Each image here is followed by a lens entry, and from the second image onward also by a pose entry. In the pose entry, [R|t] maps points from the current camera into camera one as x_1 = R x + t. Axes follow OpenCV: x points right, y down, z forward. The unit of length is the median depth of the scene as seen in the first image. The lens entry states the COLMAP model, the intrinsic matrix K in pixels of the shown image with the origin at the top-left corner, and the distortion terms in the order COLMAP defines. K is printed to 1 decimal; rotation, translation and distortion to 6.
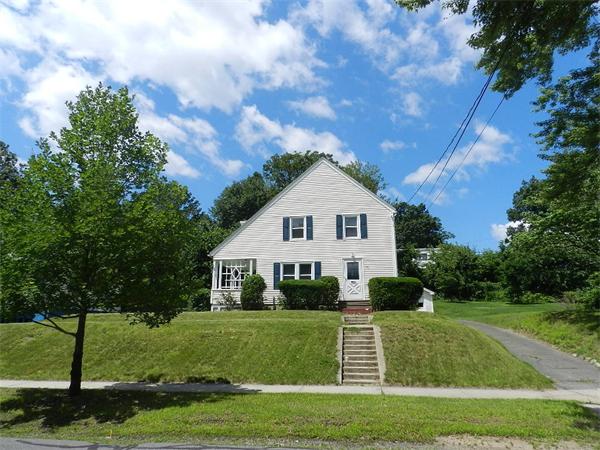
lens RADIAL K [[409.2, 0, 300.2], [0, 409.2, 223.5], [0, 0, 1]] dist [0.021918, -0.002800]
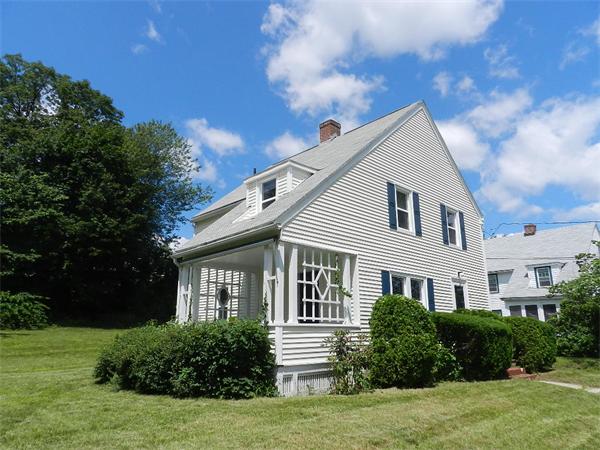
lens RADIAL K [[409.2, 0, 301.7], [0, 409.2, 225.4], [0, 0, 1]] dist [0.021918, -0.002800]
pose [[0.634612, 0.200489, 0.746372, -0.485631], [-0.193576, 0.976215, -0.097639, 0.109631], [-0.748195, -0.082517, 0.658328, 0.764002]]
